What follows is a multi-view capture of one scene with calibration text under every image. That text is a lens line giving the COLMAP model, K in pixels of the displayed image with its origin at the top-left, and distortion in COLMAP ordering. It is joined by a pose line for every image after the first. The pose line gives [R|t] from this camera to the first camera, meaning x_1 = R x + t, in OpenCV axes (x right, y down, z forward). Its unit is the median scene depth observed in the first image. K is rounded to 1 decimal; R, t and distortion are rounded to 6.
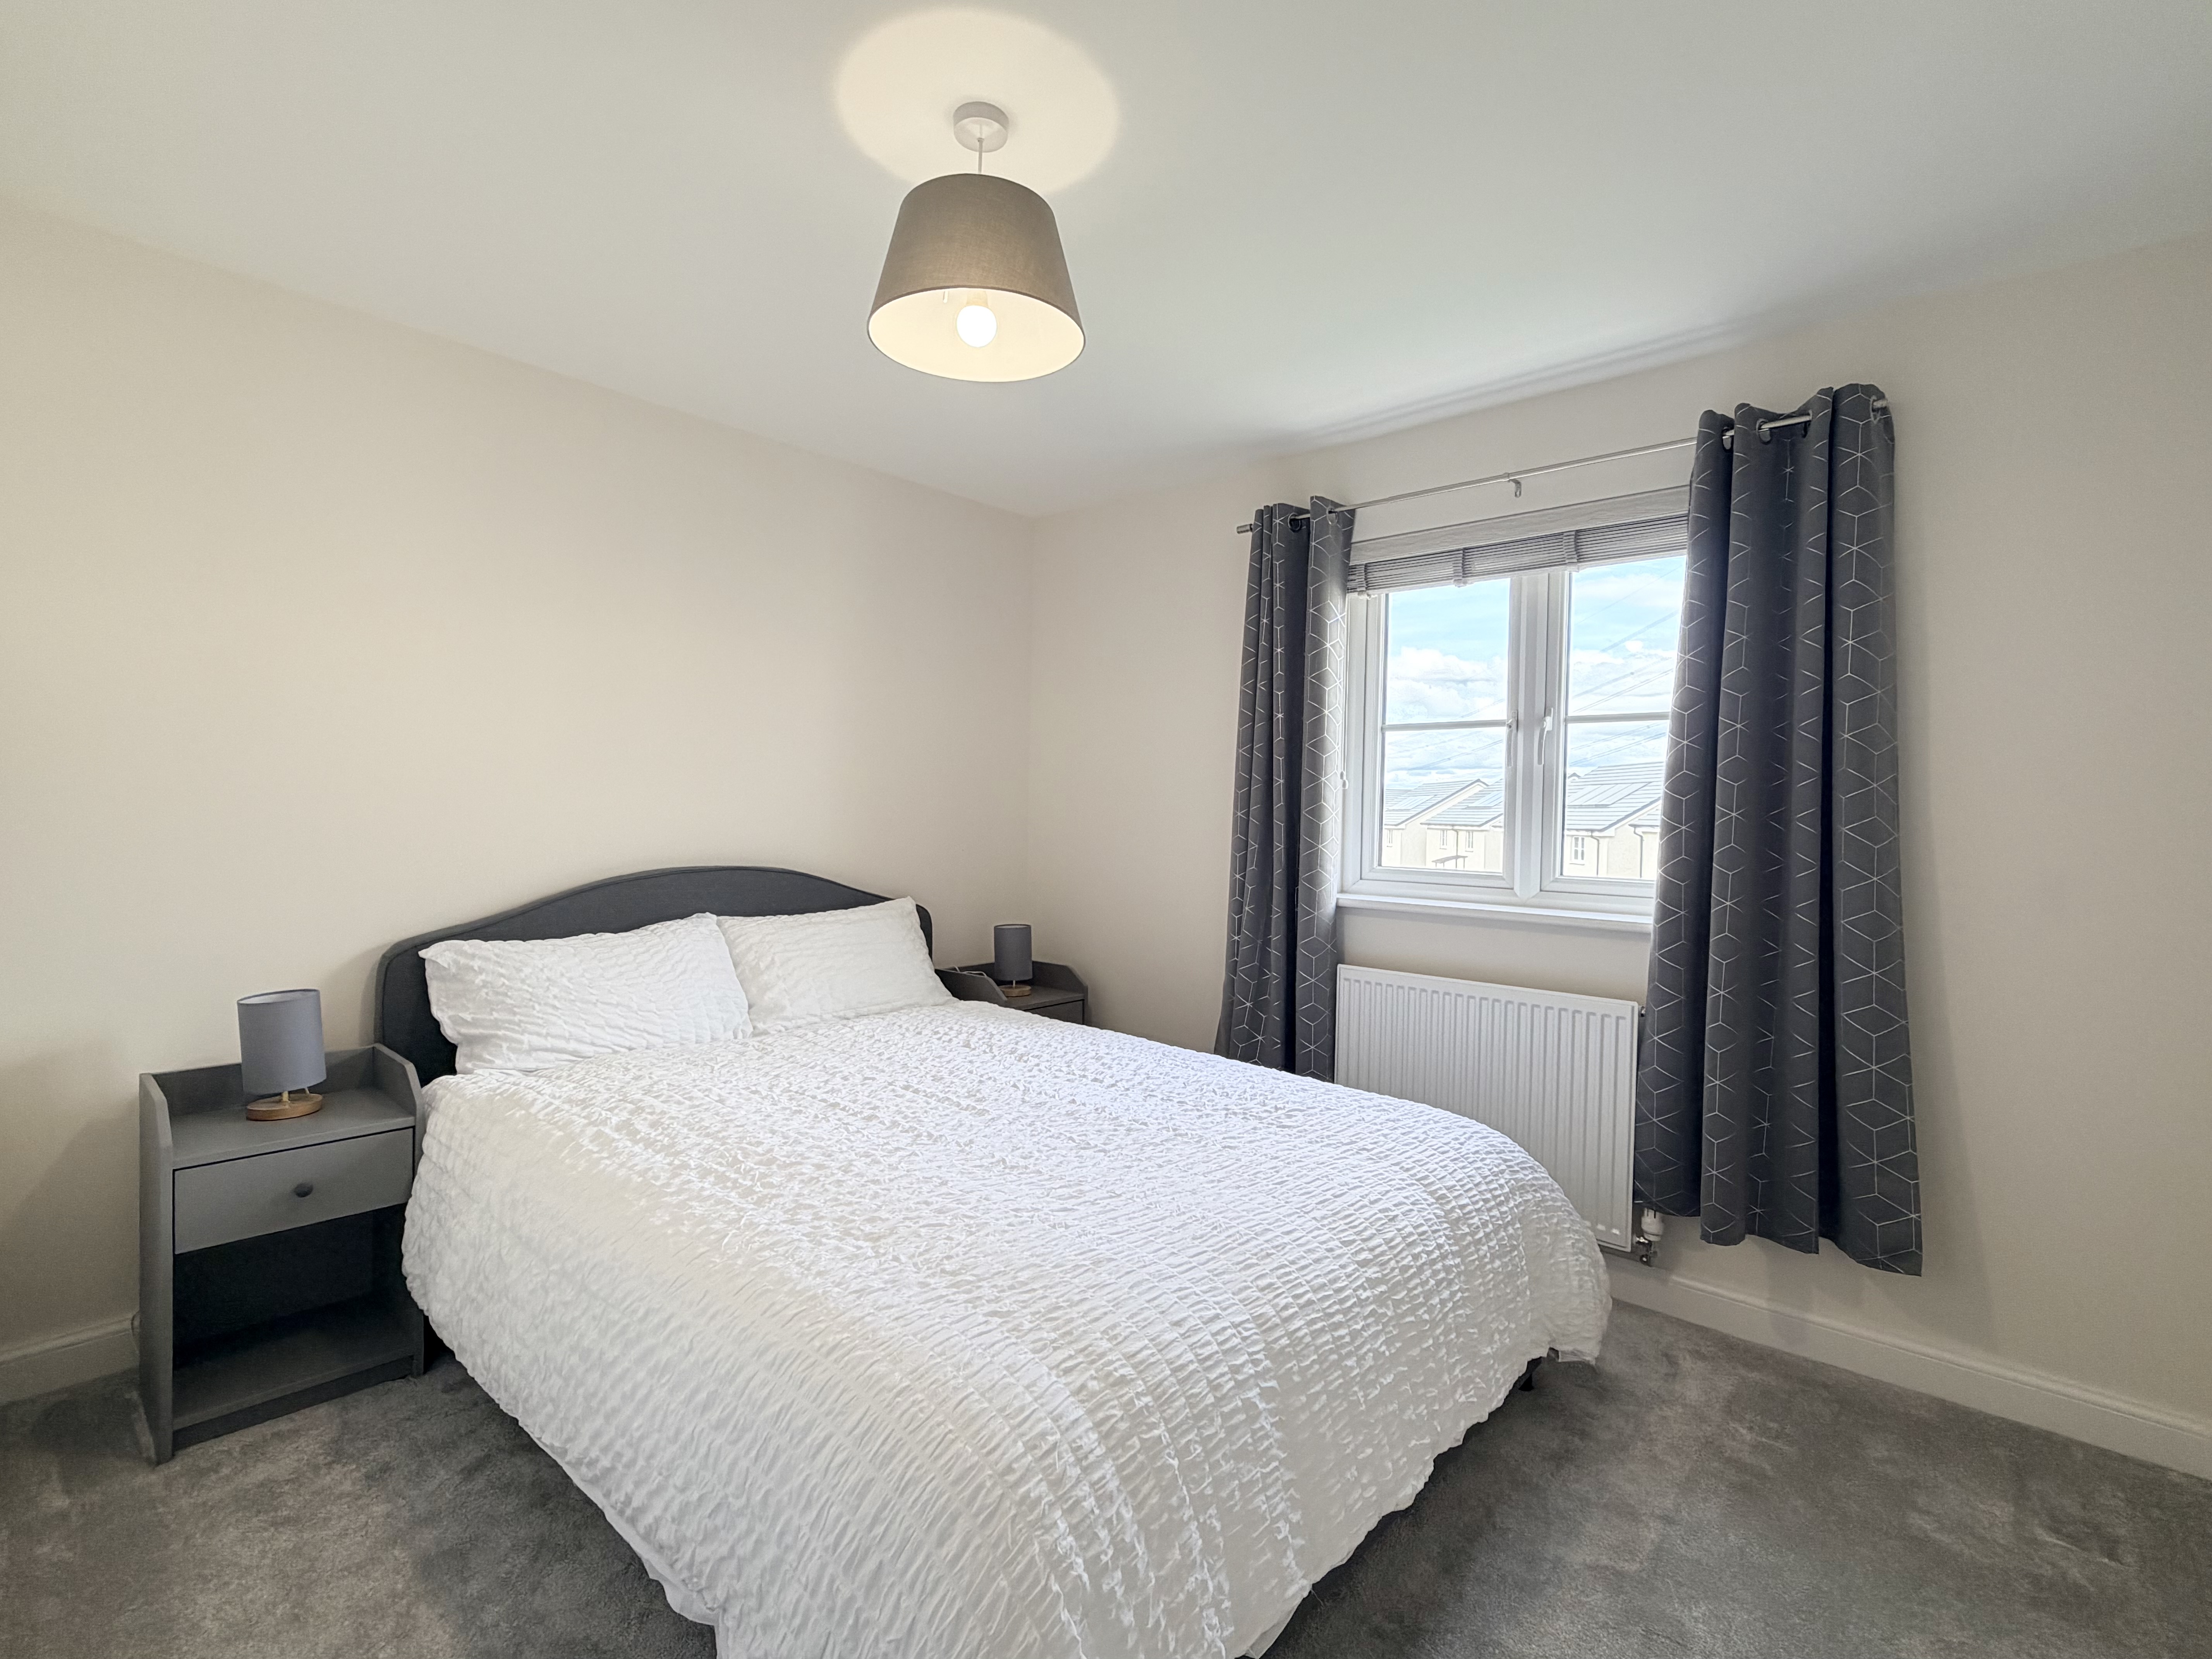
lens RADIAL K [[1023.1, 0, 1089.6], [0, 1023.1, 834.3], [0, 0, 1]] dist [-0.000941, -0.000182]
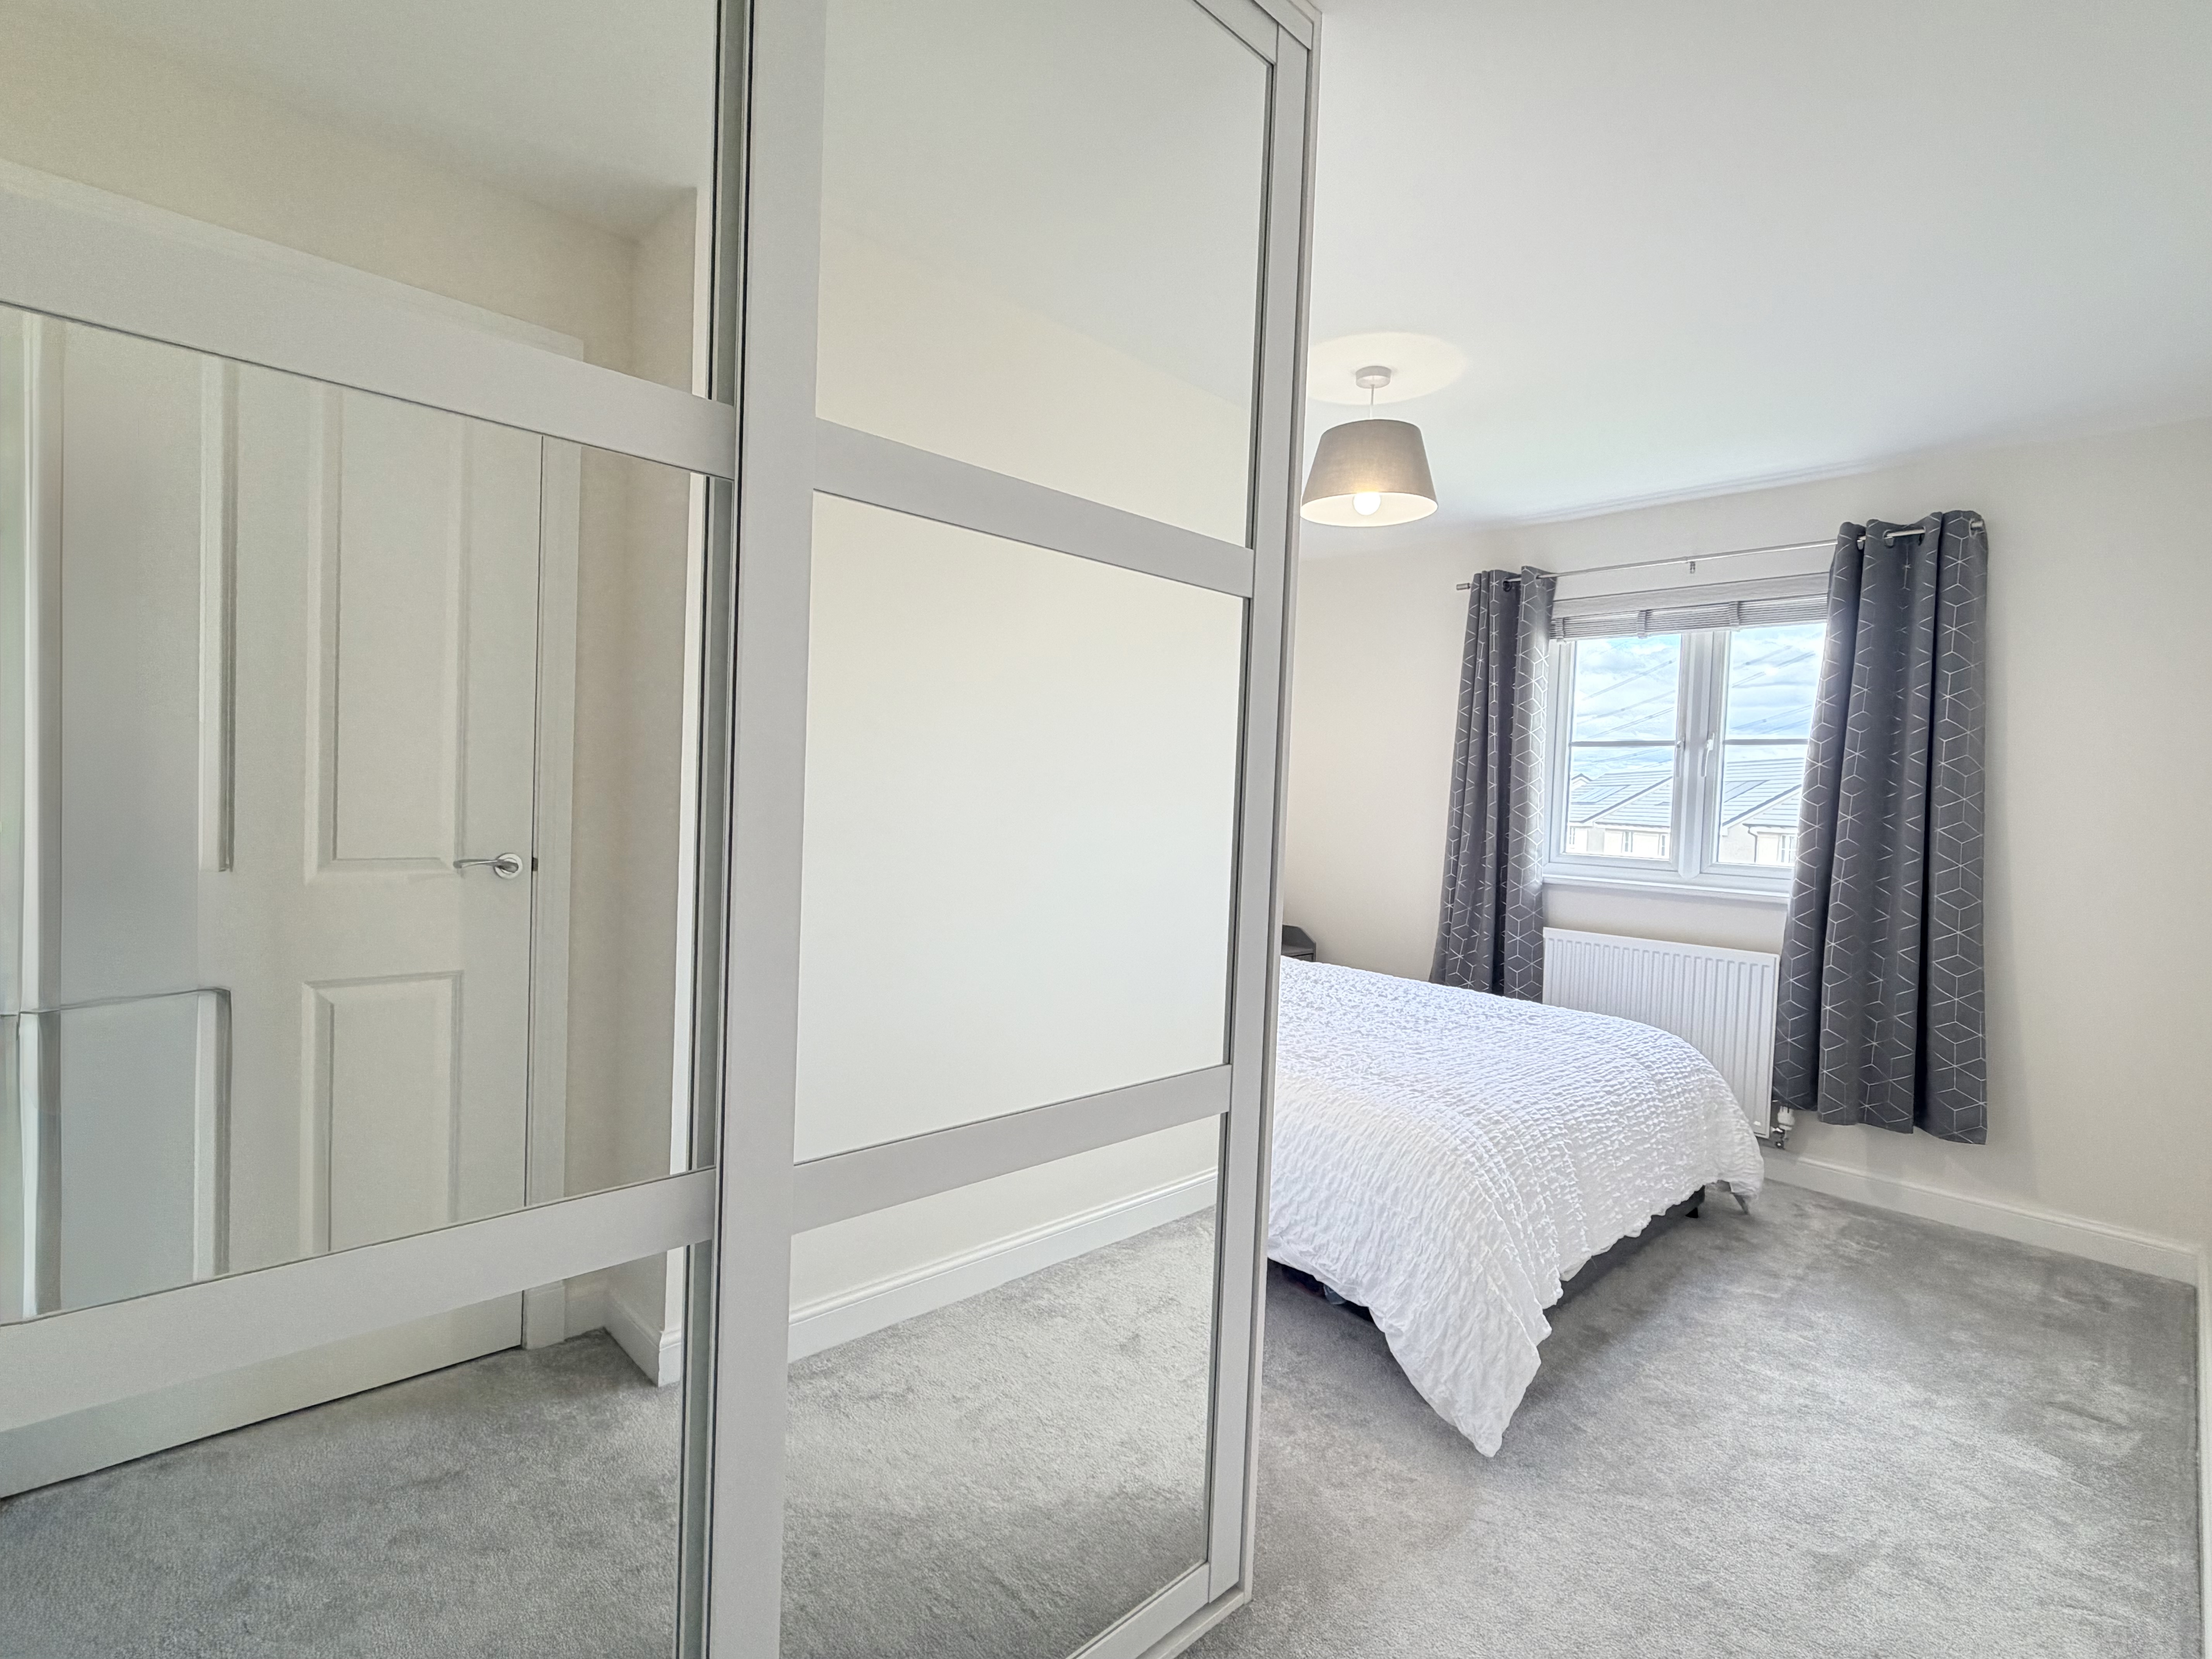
lens RADIAL K [[1023.1, 0, 1106.1], [0, 1023.1, 830.9], [0, 0, 1]] dist [-0.000941, -0.000182]
pose [[0.997147, 0.021452, -0.072376, -0.286383], [-0.020722, 0.999727, 0.010821, 0.003621], [0.072588, -0.009290, 0.997319, -0.458472]]
